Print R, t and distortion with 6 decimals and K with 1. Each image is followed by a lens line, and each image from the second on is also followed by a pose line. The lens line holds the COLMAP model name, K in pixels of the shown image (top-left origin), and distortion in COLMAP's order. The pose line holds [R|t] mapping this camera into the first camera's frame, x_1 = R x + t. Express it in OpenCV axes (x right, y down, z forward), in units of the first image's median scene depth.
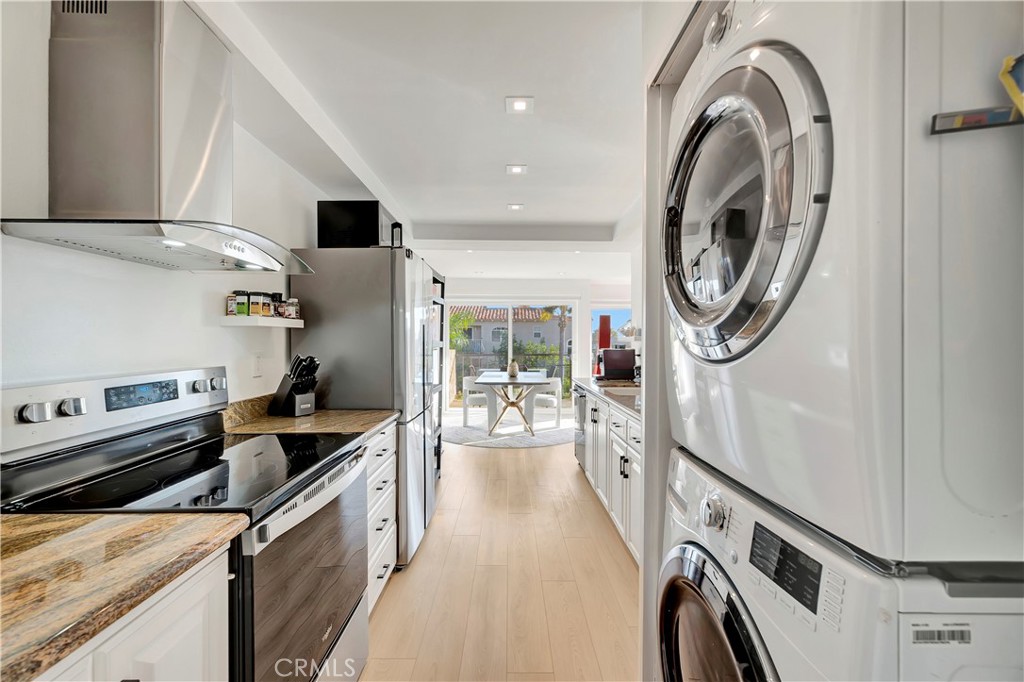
lens RADIAL K [[427.3, 0, 509.5], [0, 427.3, 344.0], [0, 0, 1]] dist [0.004766, 0.000909]
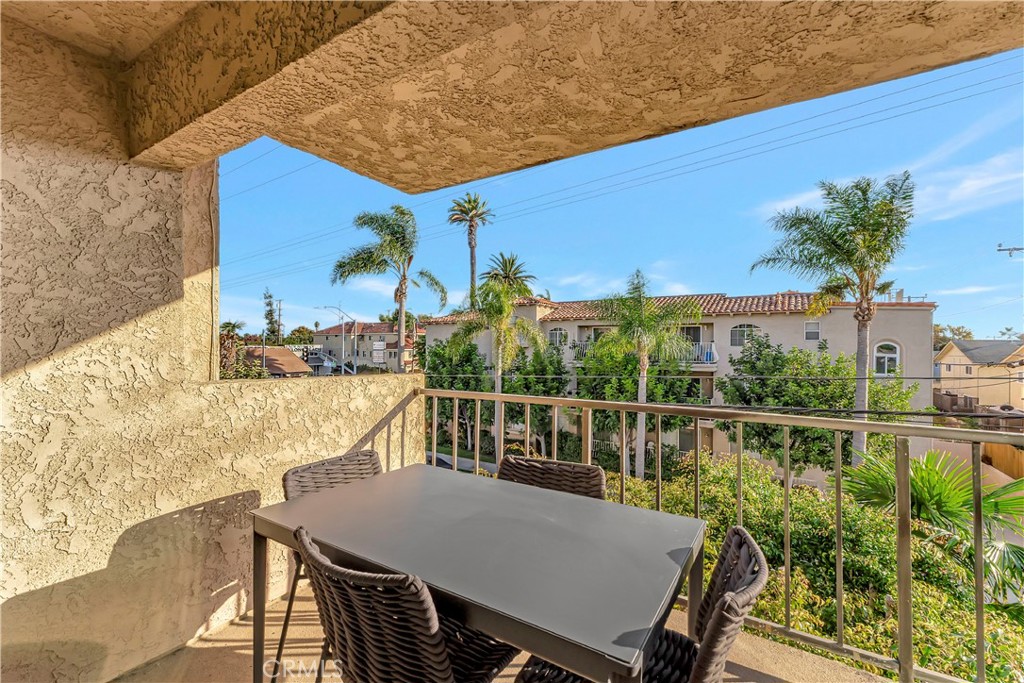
lens RADIAL K [[427.3, 0, 512.8], [0, 427.3, 340.9], [0, 0, 1]] dist [0.004766, 0.000909]
pose [[0.846154, -0.000181, -0.532938, 0.034871], [-0.002539, 0.999987, -0.004371, -0.011497], [0.532932, 0.005052, 0.846143, 0.286766]]
